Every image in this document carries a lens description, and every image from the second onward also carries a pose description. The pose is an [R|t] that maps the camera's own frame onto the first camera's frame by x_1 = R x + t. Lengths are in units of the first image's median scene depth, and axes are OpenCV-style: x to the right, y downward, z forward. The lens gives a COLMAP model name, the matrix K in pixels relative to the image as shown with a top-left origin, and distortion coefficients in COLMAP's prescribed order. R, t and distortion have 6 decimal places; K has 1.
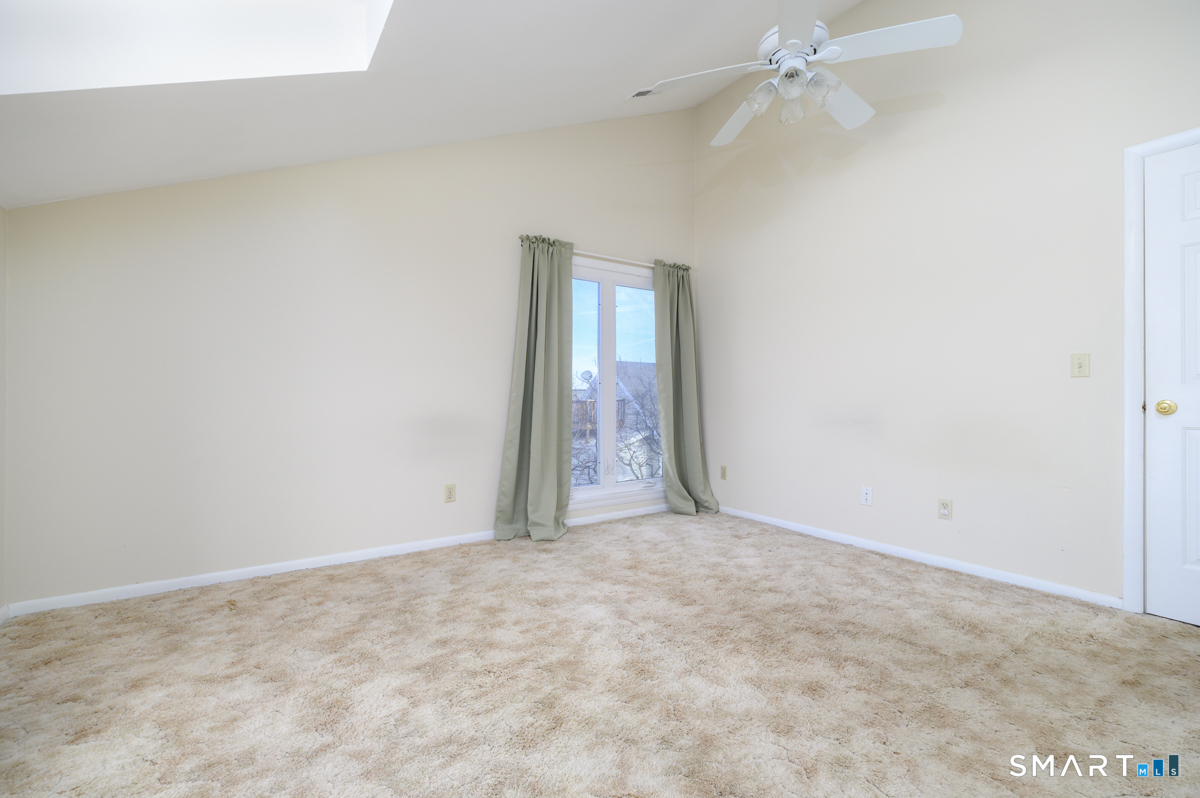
lens RADIAL K [[524.0, 0, 597.4], [0, 524.0, 398.3], [0, 0, 1]] dist [0.000011, -0.001499]
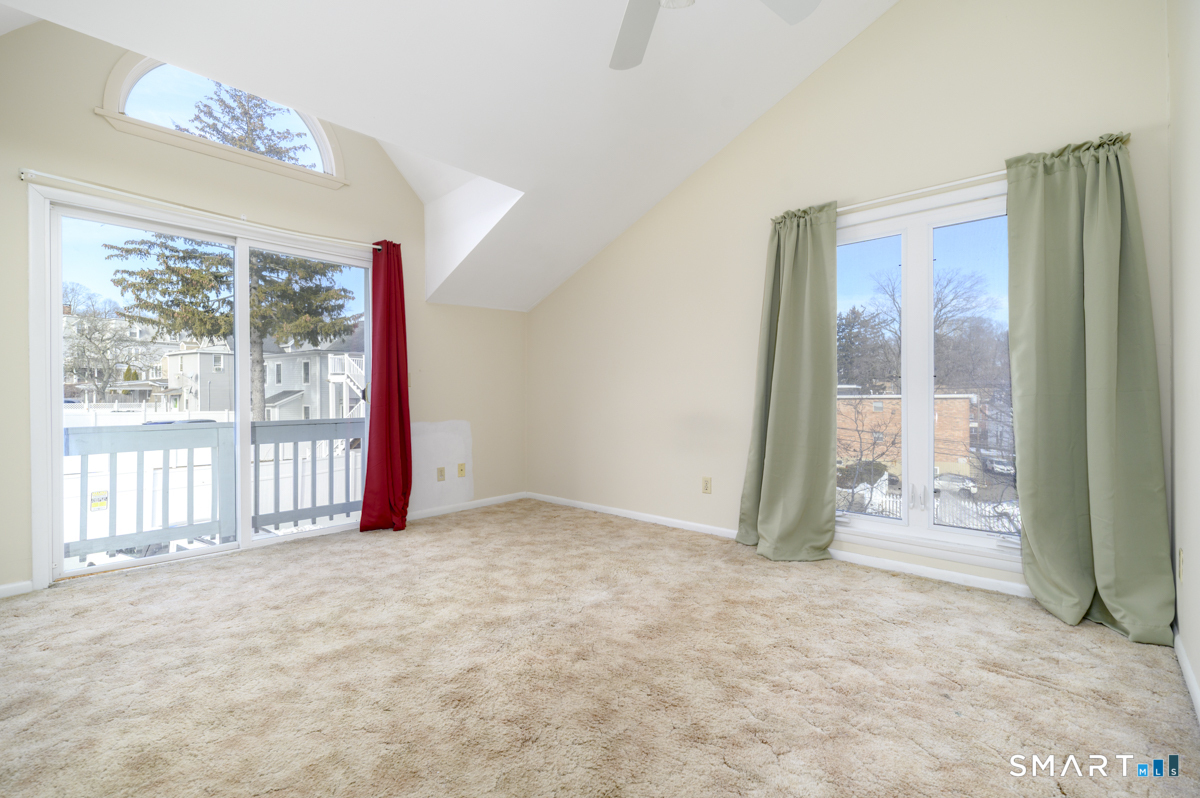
lens RADIAL K [[524.0, 0, 590.7], [0, 524.0, 399.3], [0, 0, 1]] dist [0.000011, -0.001499]
pose [[0.218211, 0.005801, -0.975884, 0.967676], [0.002802, 0.999974, 0.006571, -0.006928], [0.975898, -0.004168, 0.218189, 0.702677]]
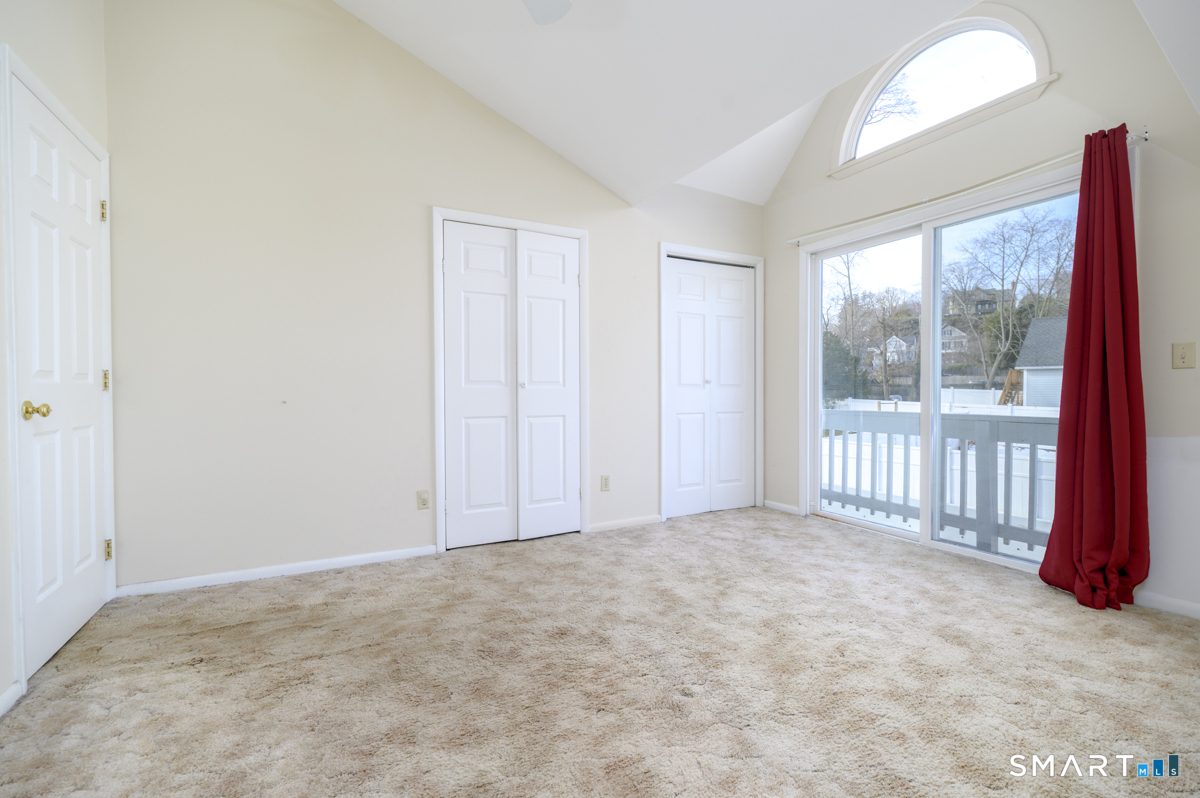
lens RADIAL K [[524.0, 0, 595.4], [0, 524.0, 392.5], [0, 0, 1]] dist [0.000011, -0.001499]
pose [[-0.993249, 0.005255, 0.115881, 0.131342], [0.006200, 0.999950, 0.007794, -0.009197], [-0.115834, 0.008460, -0.993233, 1.500308]]
